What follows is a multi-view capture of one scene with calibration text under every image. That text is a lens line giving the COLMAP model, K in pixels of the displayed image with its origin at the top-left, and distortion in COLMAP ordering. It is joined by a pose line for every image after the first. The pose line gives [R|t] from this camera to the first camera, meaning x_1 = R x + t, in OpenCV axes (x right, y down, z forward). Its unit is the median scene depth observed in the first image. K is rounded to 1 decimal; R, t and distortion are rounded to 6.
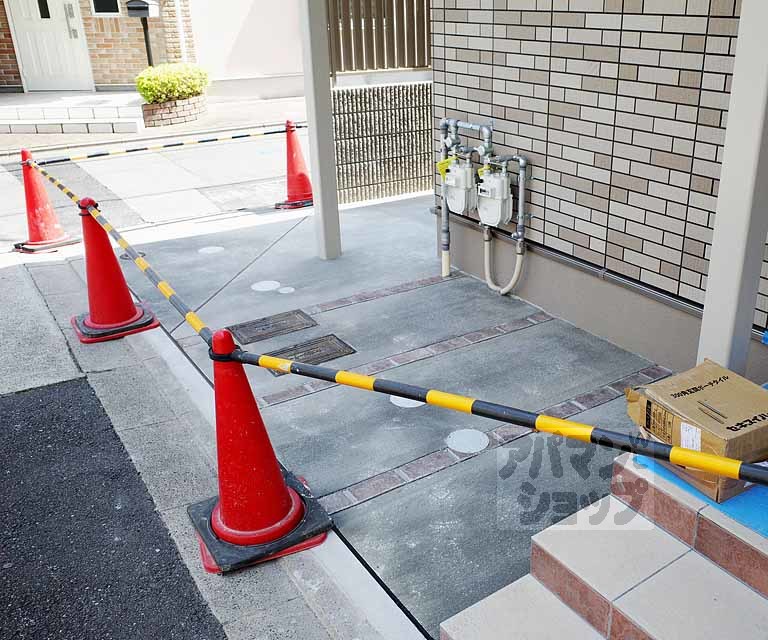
lens RADIAL K [[750.7, 0, 465.9], [0, 750.7, 307.6], [0, 0, 1]] dist [-0.029785, 0.000000]
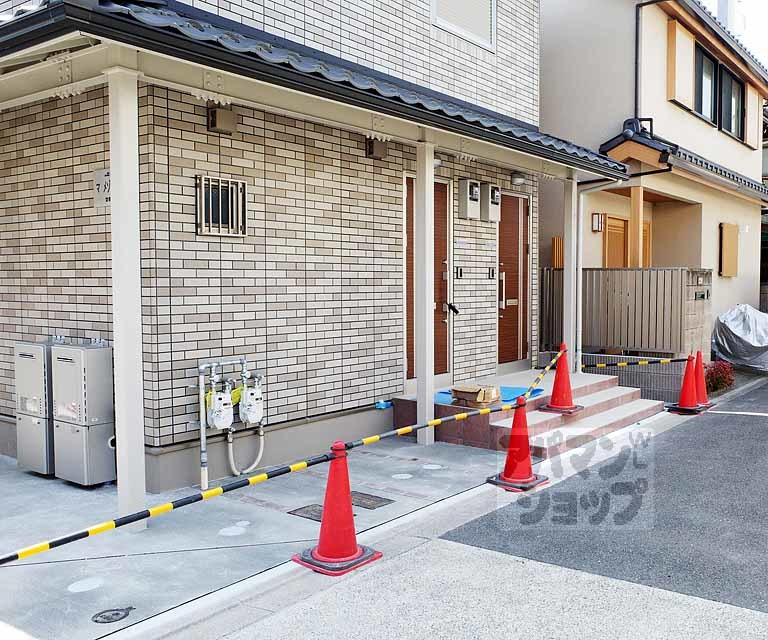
lens RADIAL K [[750.7, 0, 469.0], [0, 750.7, 319.5], [0, 0, 1]] dist [-0.029785, 0.000000]
pose [[-0.332426, -0.049758, 0.941816, -1.536826], [0.362508, 0.915154, 0.176302, -0.416846], [-0.870679, 0.400023, -0.286183, 1.009837]]
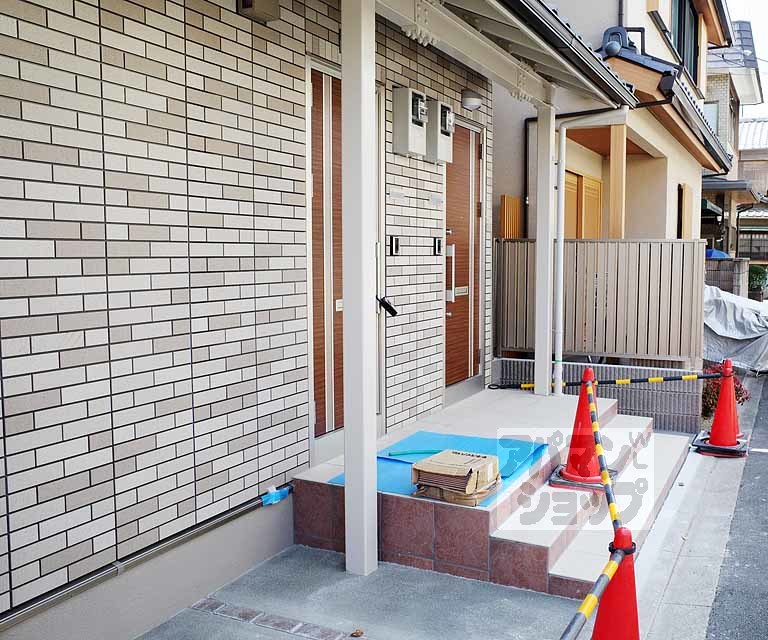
lens RADIAL K [[750.7, 0, 470.3], [0, 750.7, 314.0], [0, 0, 1]] dist [-0.029785, 0.000000]
pose [[-0.513458, -0.075397, 0.854796, -0.656506], [0.324759, 0.904965, 0.274898, -0.373909], [-0.794287, 0.418752, -0.440176, 0.873079]]
